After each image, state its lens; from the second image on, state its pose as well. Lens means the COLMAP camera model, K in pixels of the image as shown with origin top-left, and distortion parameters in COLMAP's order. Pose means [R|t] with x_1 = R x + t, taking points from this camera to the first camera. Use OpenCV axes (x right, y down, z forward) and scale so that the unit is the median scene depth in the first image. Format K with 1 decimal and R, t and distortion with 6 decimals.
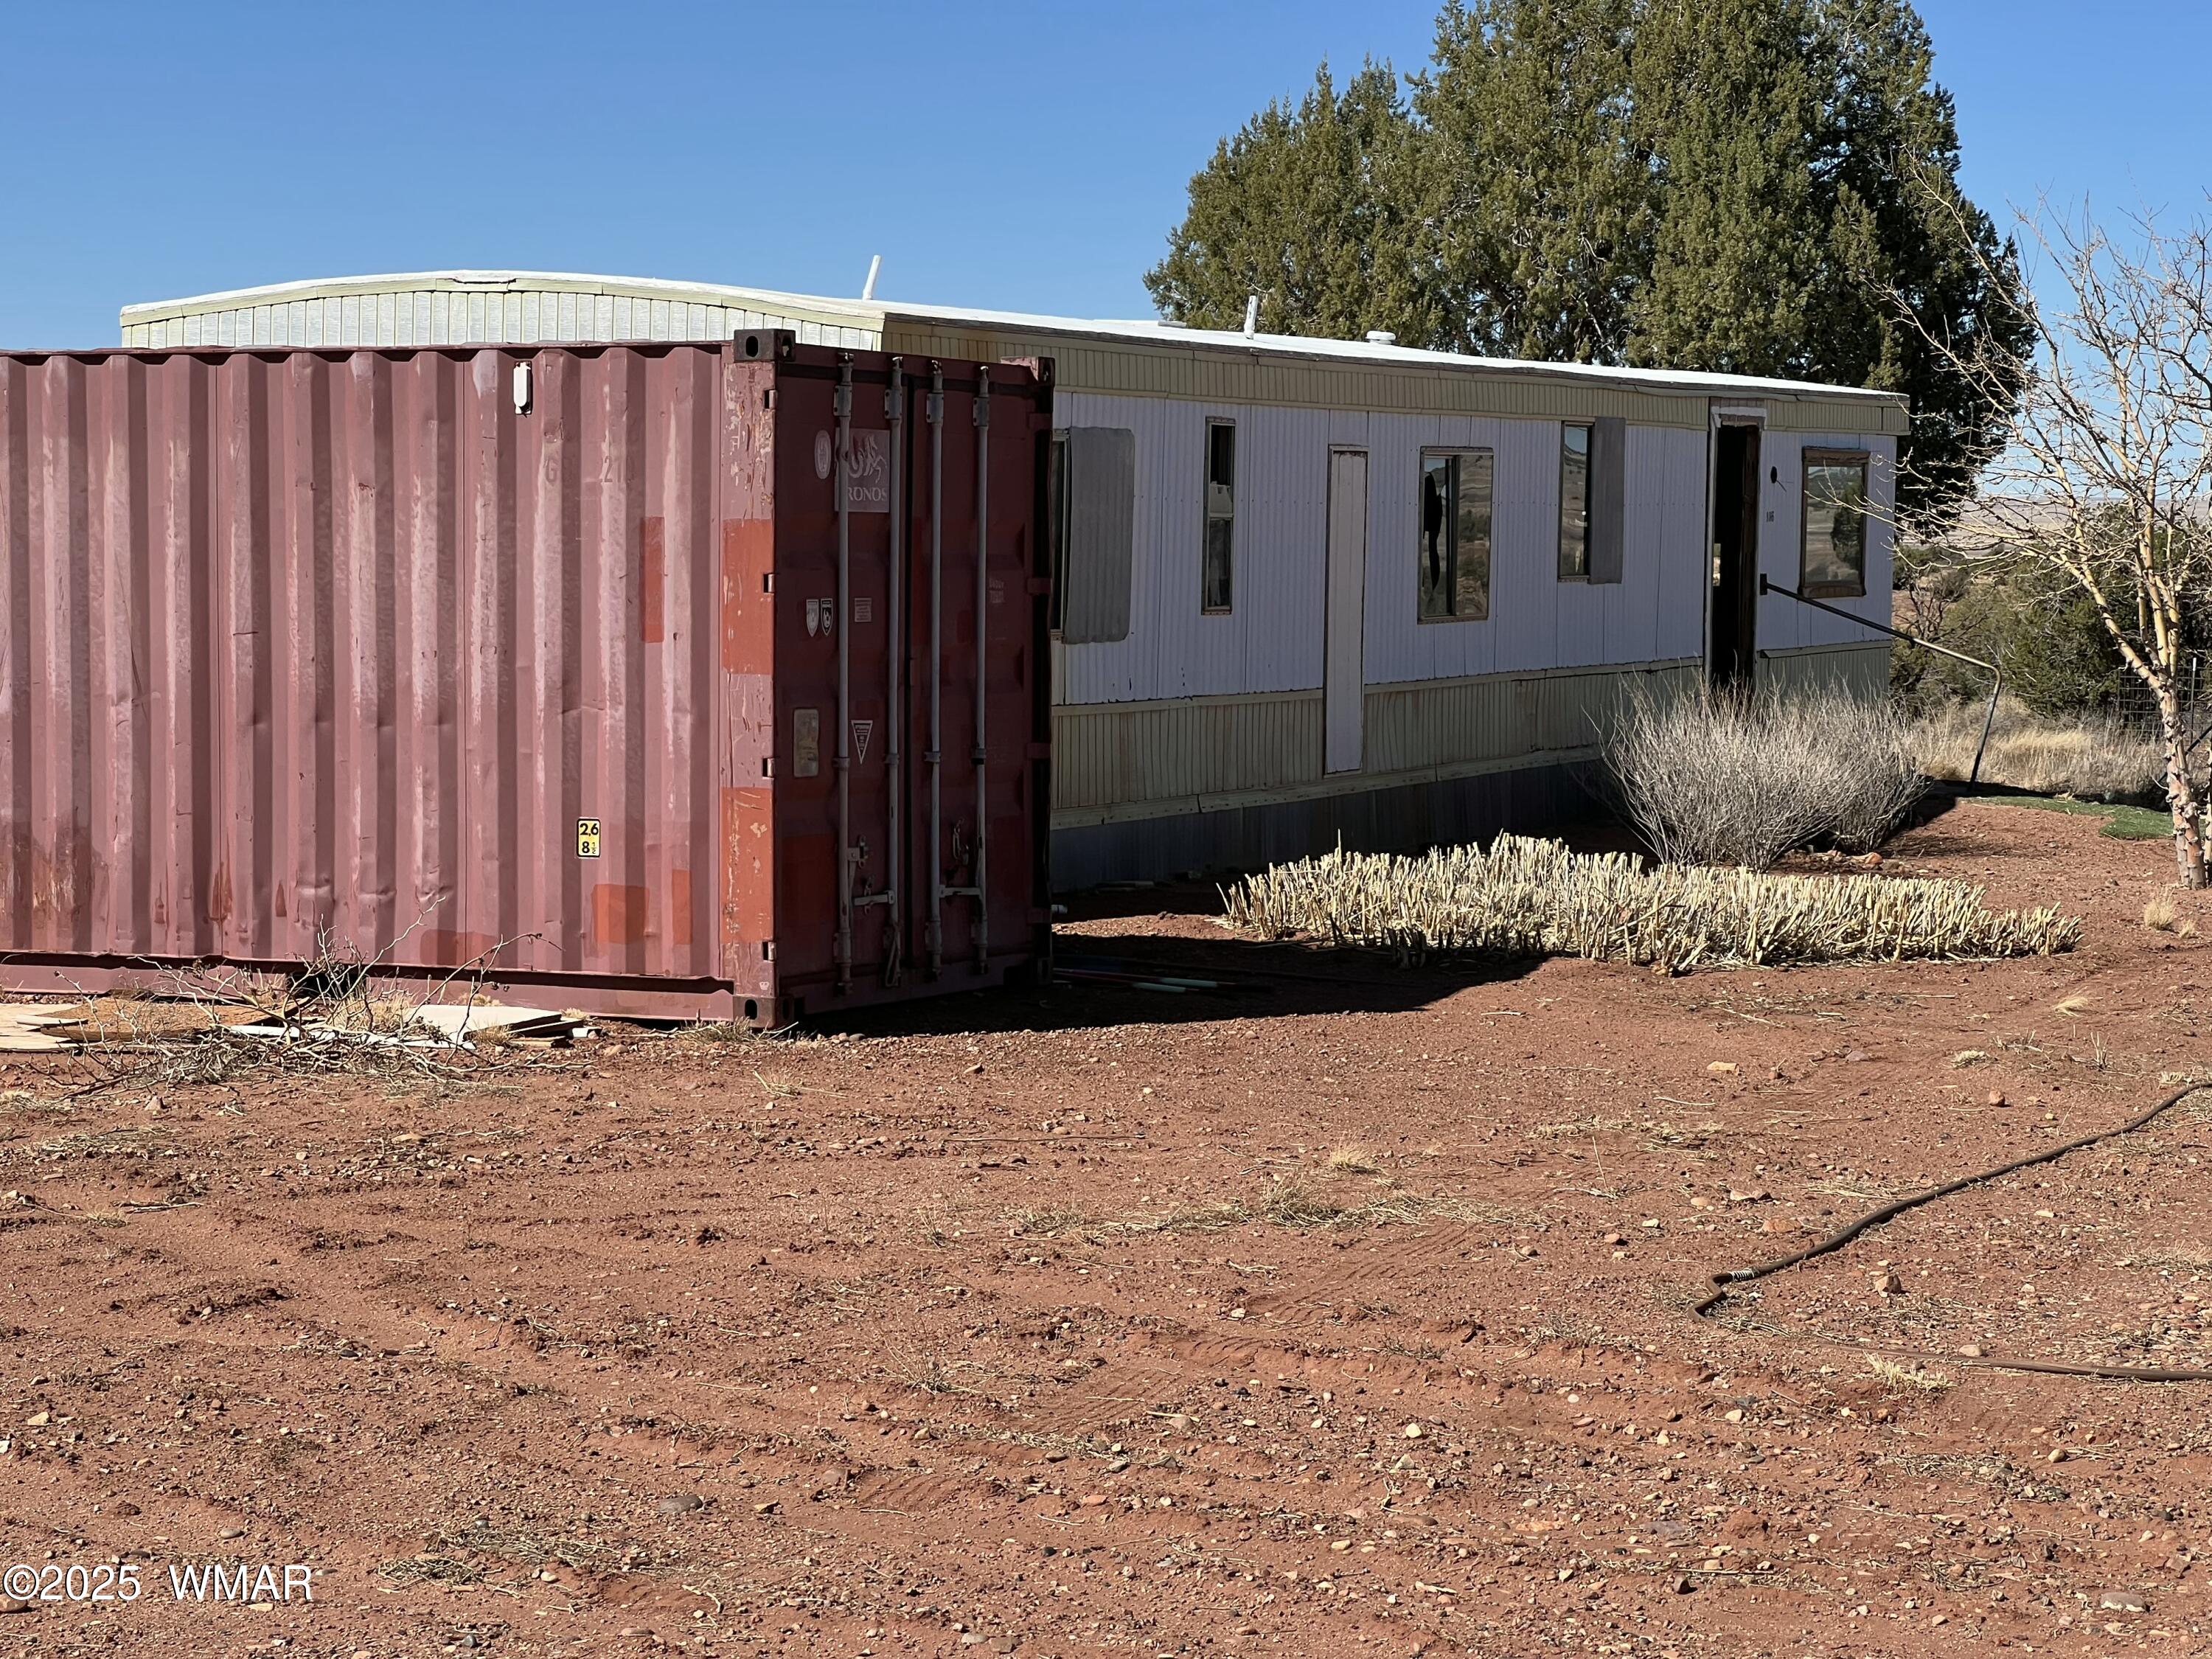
lens RADIAL K [[5011.1, 0, 1106.0], [0, 5011.1, 829.5], [0, 0, 1]] dist [-0.245955, 6.958031]
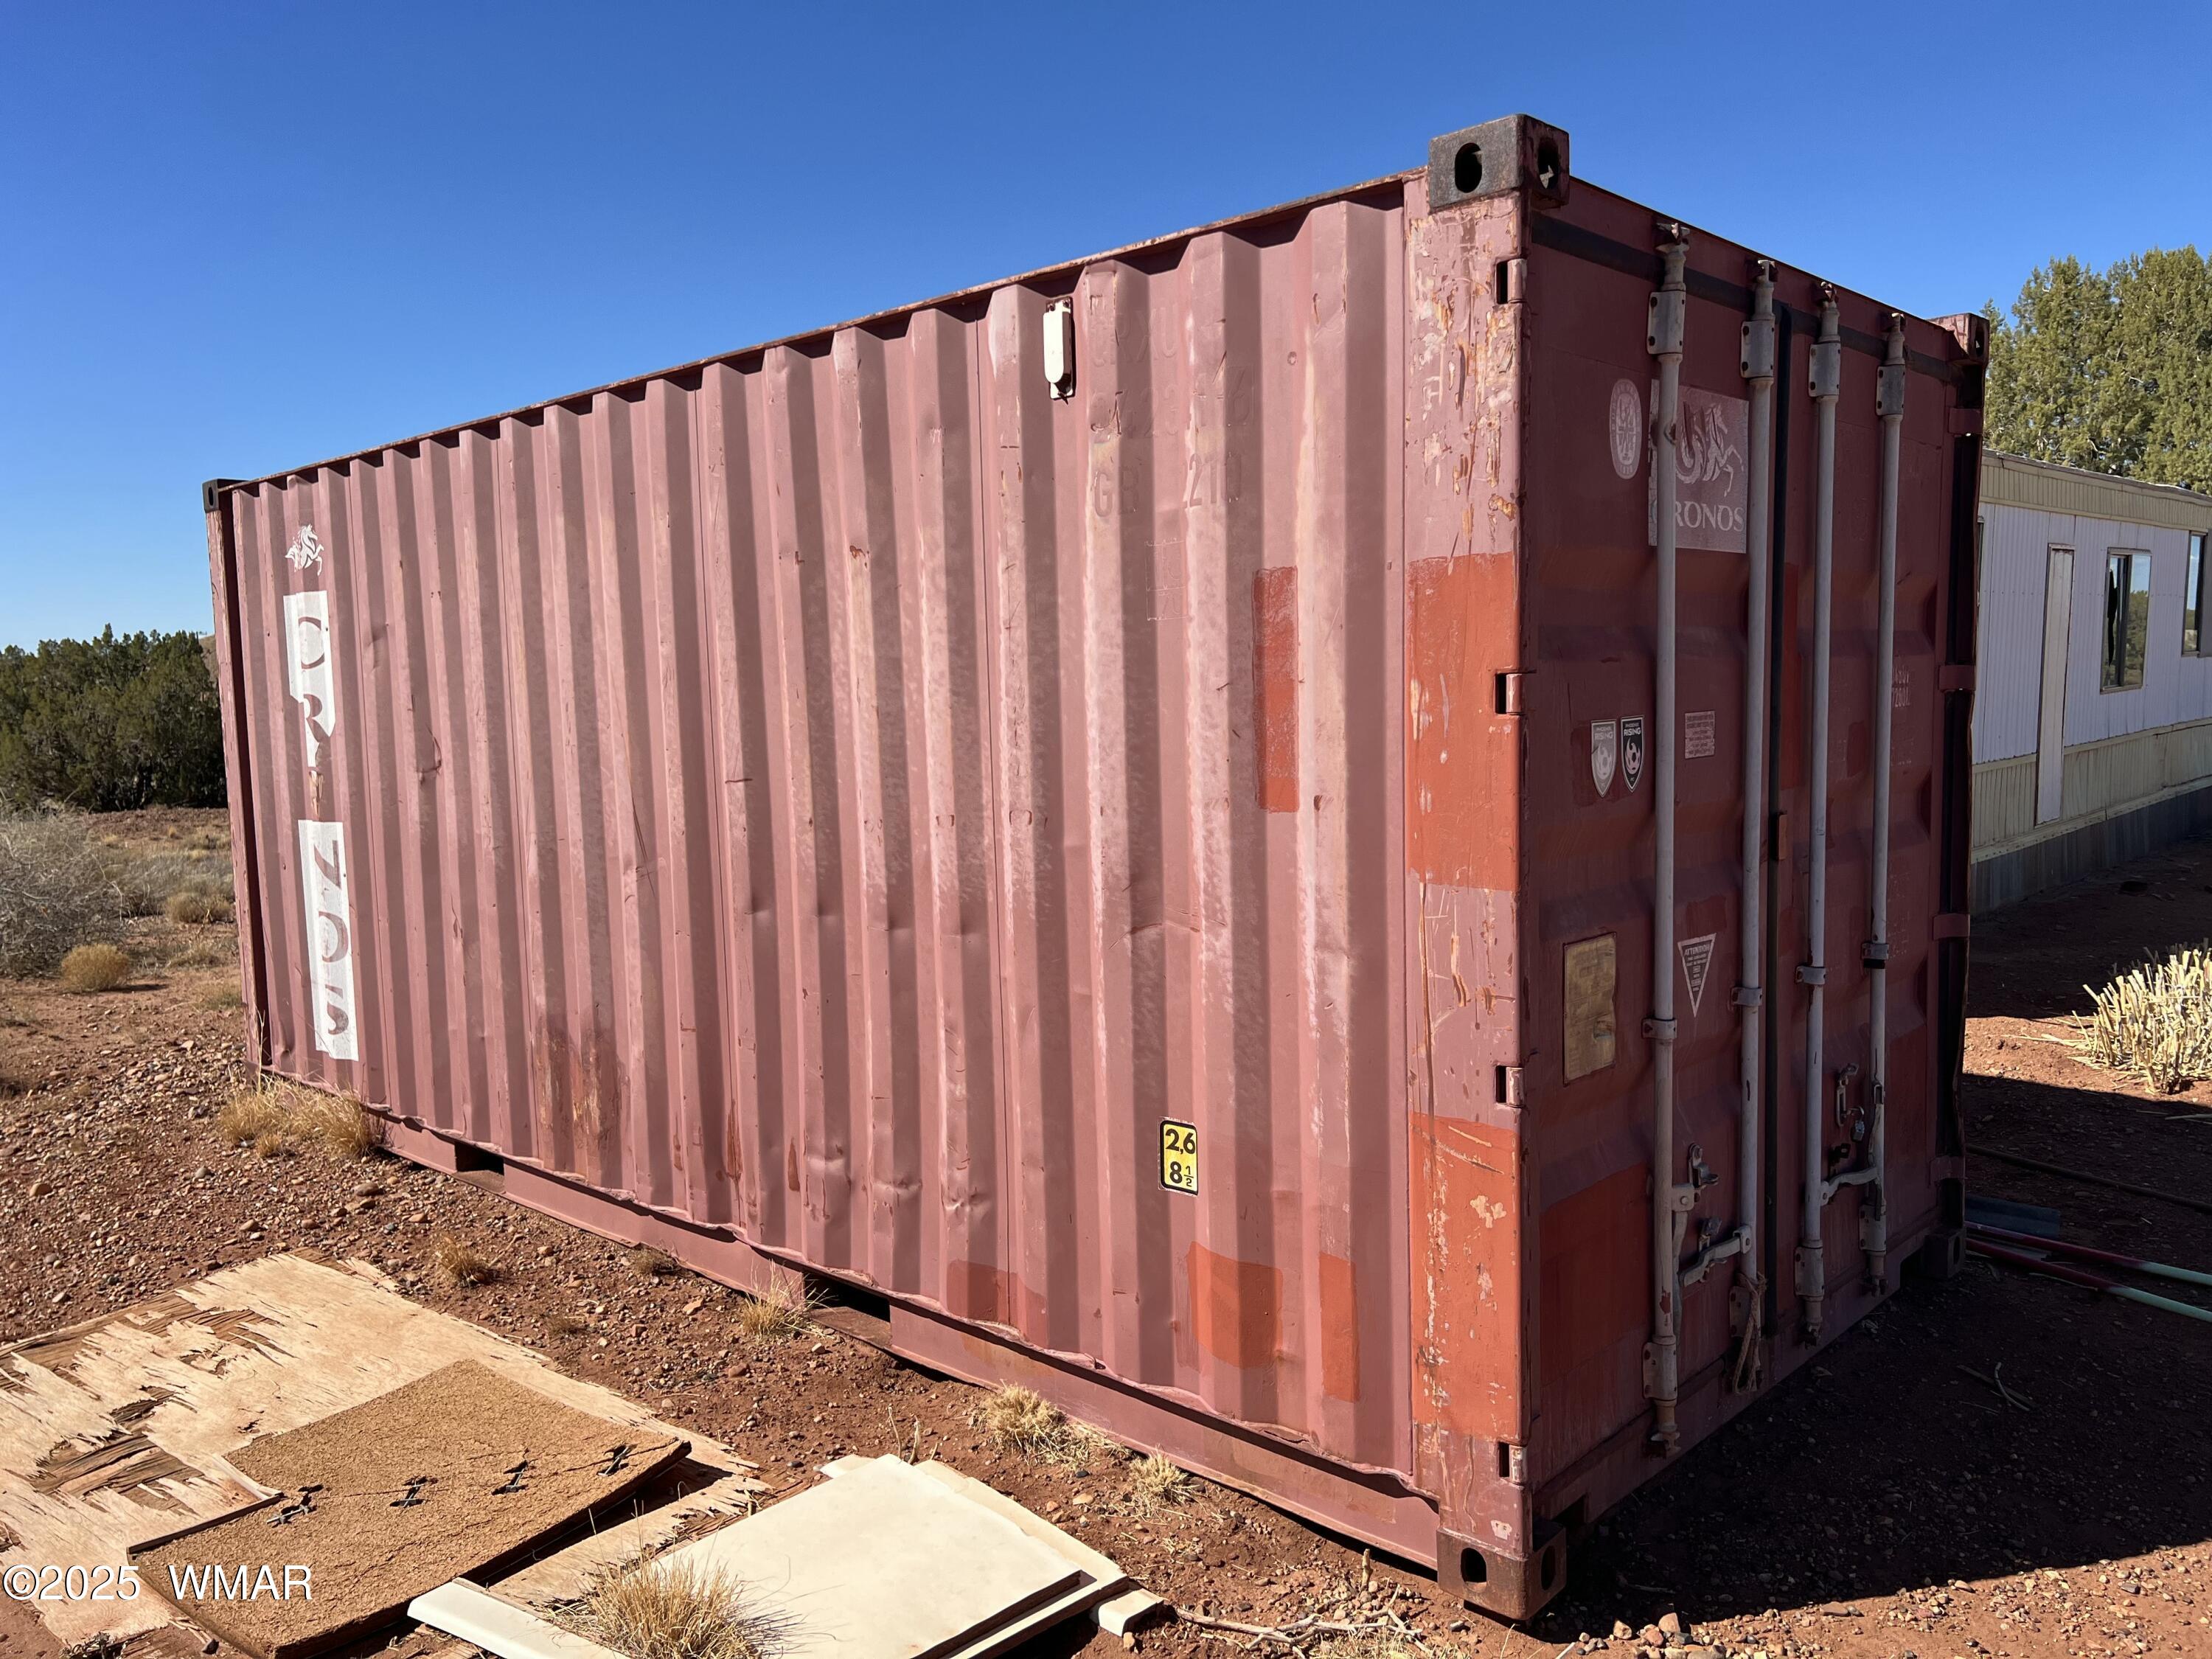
lens RADIAL K [[1621.7, 0, 1106.0], [0, 1621.7, 829.5], [0, 0, 1]] dist [0.089239, -0.170542]
pose [[0.943138, 0.003736, -0.332382, -0.050930], [0.010982, 0.999041, 0.042392, -0.042369], [0.332221, -0.043631, 0.942192, 0.824560]]
